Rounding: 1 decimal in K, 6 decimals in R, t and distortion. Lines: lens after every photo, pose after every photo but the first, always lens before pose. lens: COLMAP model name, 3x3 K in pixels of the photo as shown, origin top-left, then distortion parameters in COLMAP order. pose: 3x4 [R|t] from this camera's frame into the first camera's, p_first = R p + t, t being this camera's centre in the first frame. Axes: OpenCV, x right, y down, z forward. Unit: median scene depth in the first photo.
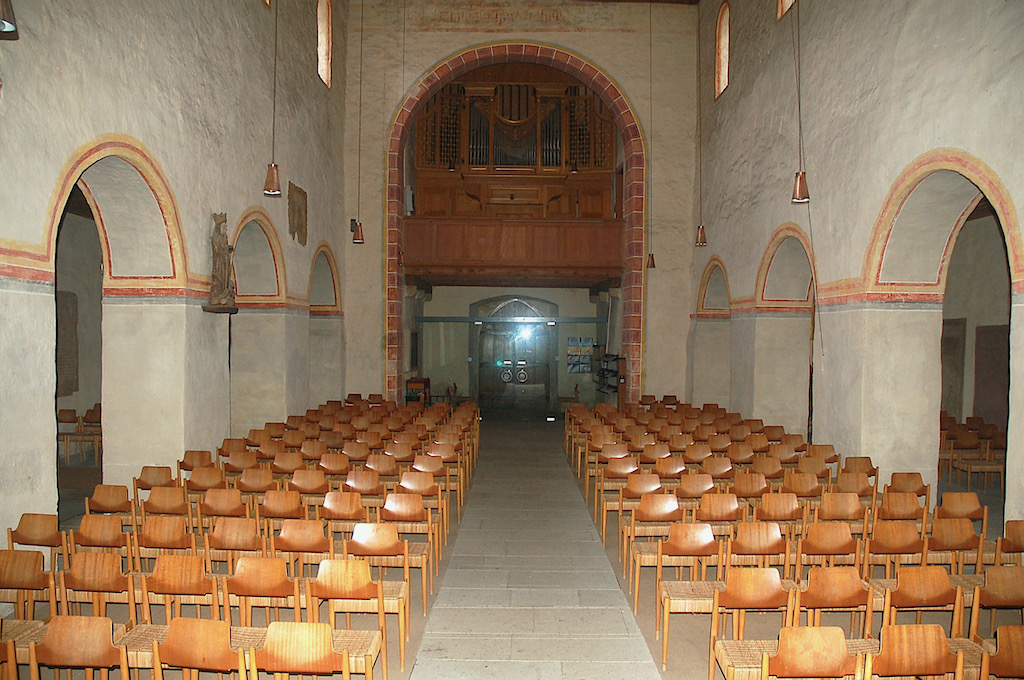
lens RADIAL K [[762.9, 0, 509.6], [0, 762.9, 339.8], [0, 0, 1]] dist [-0.008180, -0.001146]
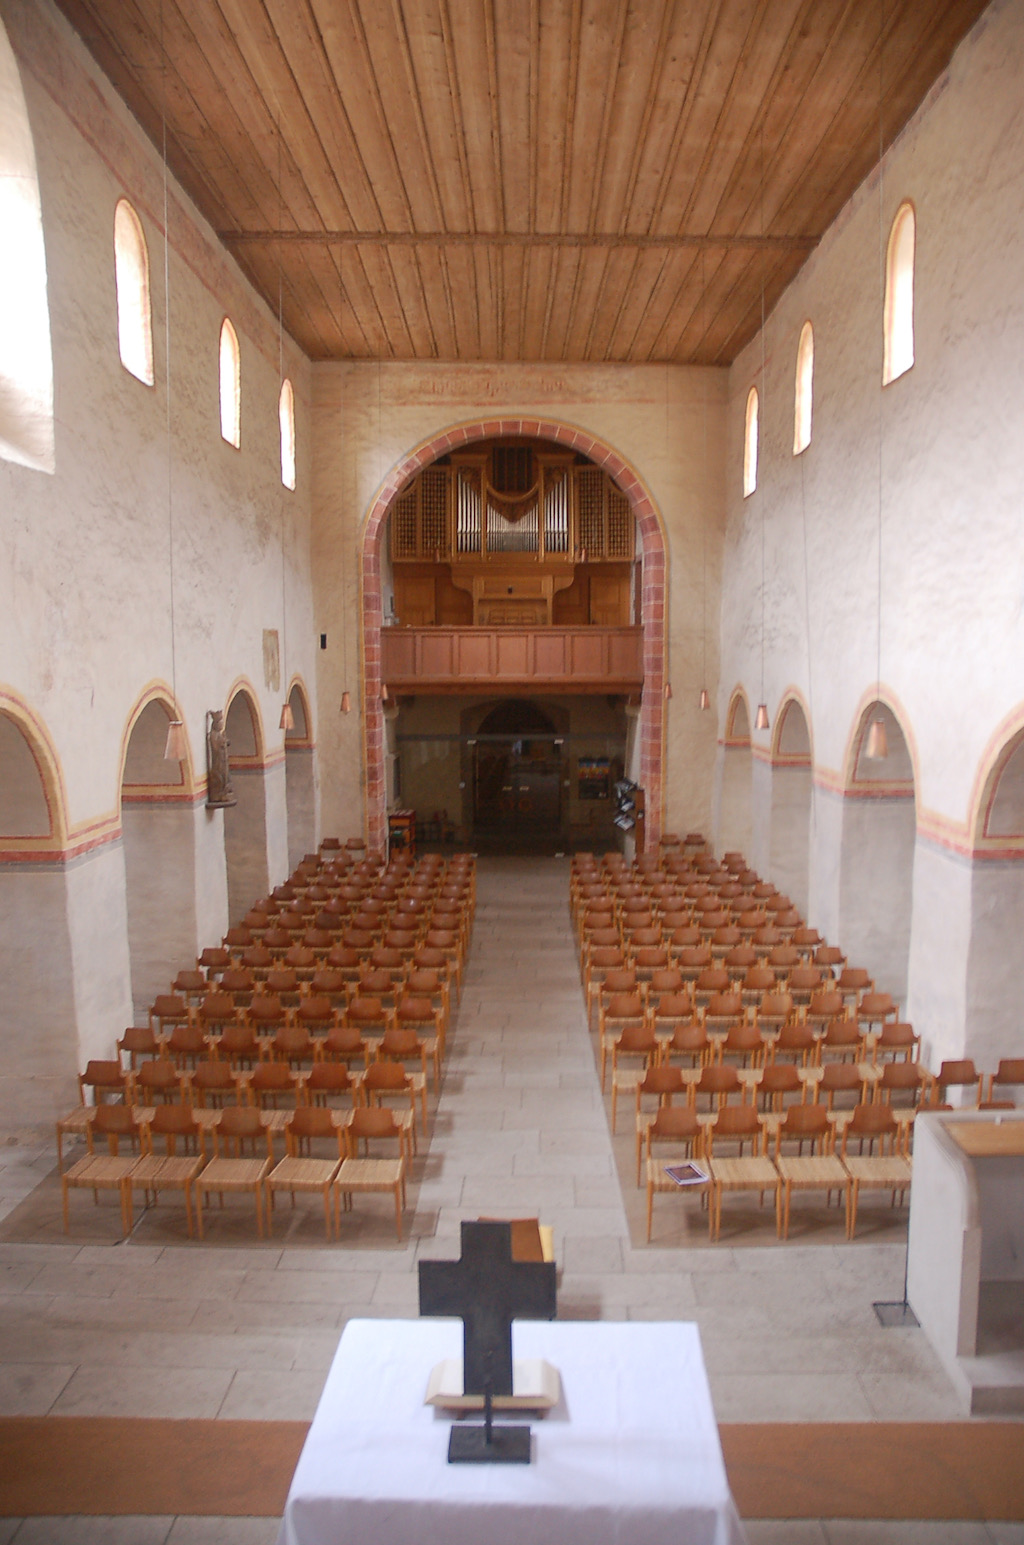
lens RADIAL K [[1151.1, 0, 513.6], [0, 1151.1, 770.7], [0, 0, 1]] dist [-0.008180, -0.001146]
pose [[0.999918, -0.011709, -0.005154, 0.012672], [0.012150, 0.995305, 0.096018, -0.126219], [0.004005, -0.096073, 0.995366, -0.292897]]
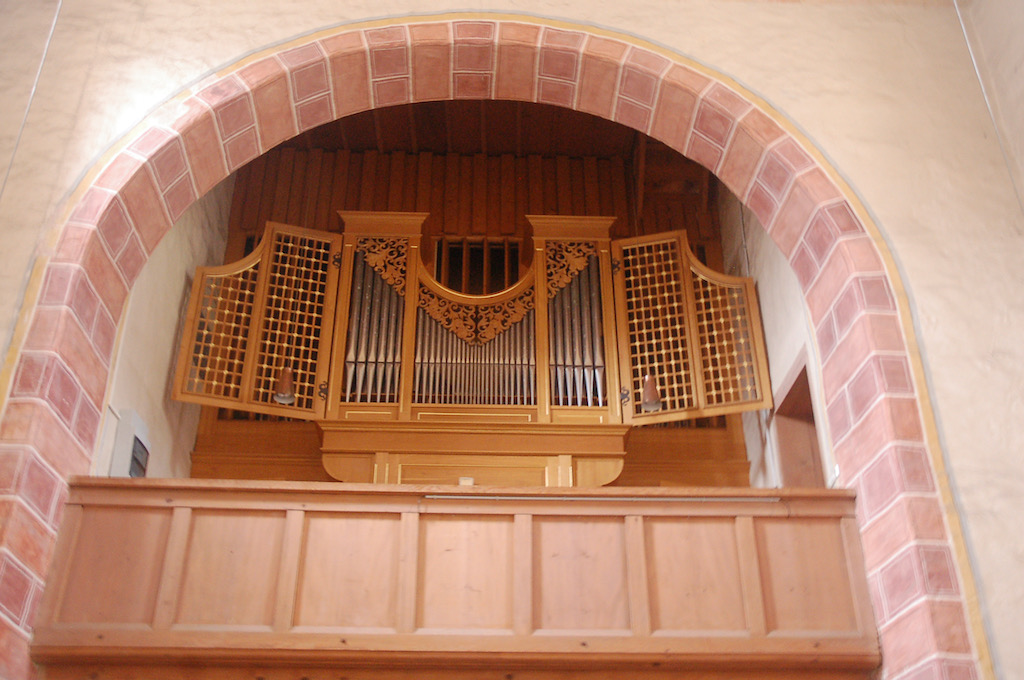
lens RADIAL K [[1090.4, 0, 515.9], [0, 1090.4, 333.8], [0, 0, 1]] dist [-0.010314, 0.000000]
pose [[0.999629, 0.000098, 0.027238, 0.013274], [0.014325, 0.848637, -0.528781, 0.007569], [-0.023167, 0.528975, 0.848321, 0.643173]]
